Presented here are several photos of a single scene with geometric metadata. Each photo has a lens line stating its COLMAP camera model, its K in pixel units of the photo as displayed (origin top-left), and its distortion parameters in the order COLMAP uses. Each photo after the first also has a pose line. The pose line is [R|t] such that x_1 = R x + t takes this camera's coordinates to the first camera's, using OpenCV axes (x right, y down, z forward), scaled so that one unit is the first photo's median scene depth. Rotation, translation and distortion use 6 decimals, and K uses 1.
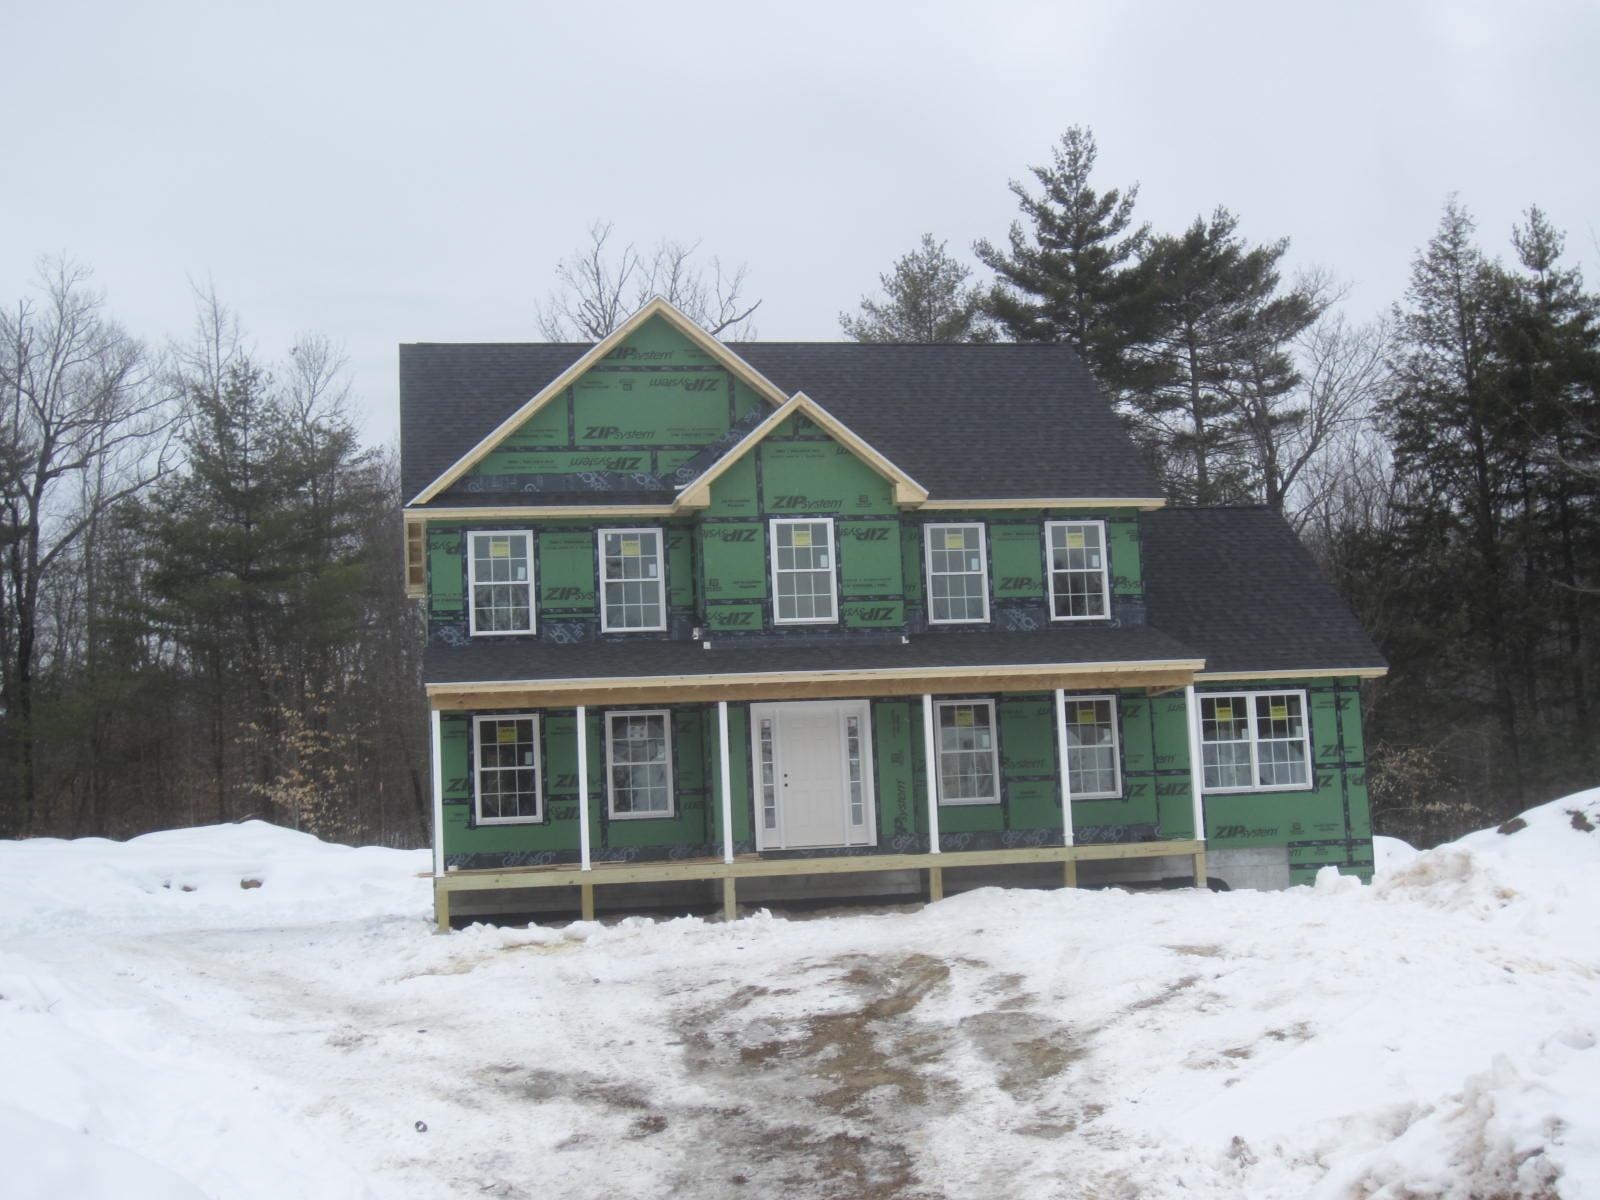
lens RADIAL K [[2106.1, 0, 799.4], [0, 2106.1, 537.0], [0, 0, 1]] dist [-0.072634, 0.000000]
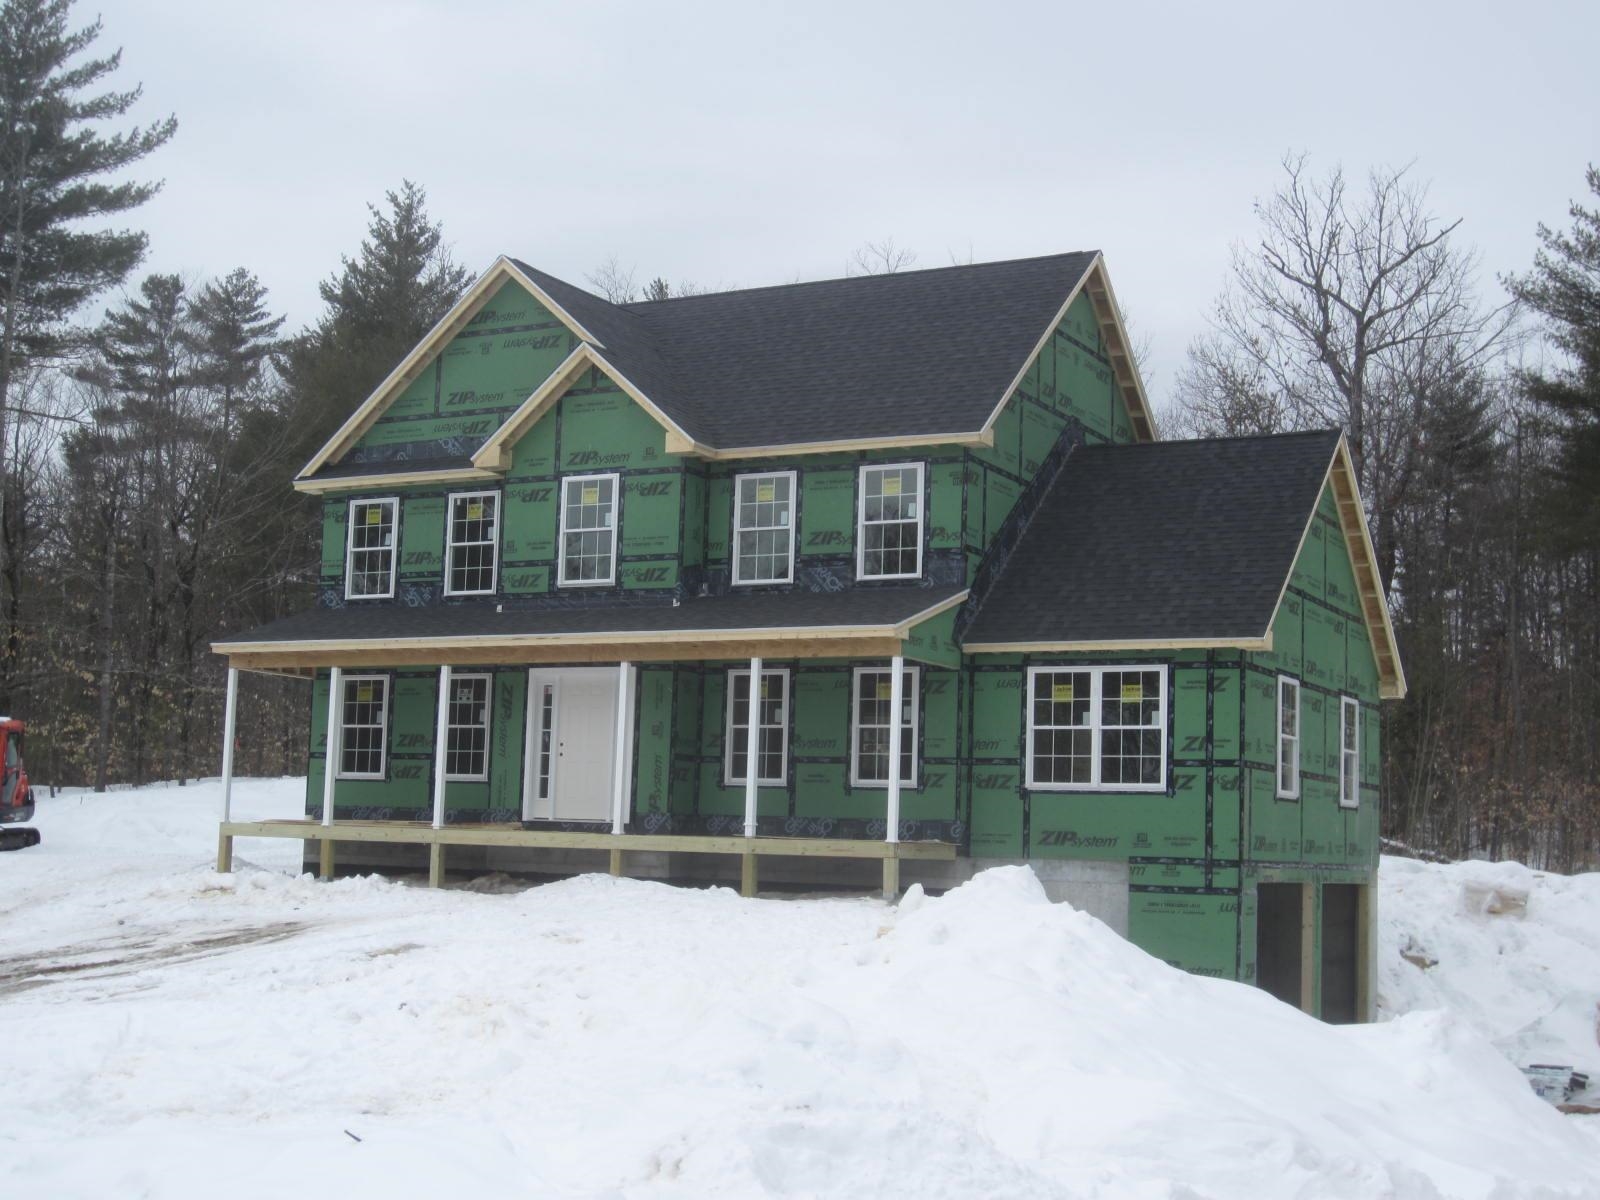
lens RADIAL K [[2106.1, 0, 734.7], [0, 2106.1, 522.5], [0, 0, 1]] dist [-0.072634, 0.000000]
pose [[0.770043, -0.025159, -0.637495, 0.651768], [0.035353, 0.999370, 0.003262, 0.011629], [0.637011, -0.025049, 0.770447, 0.305335]]
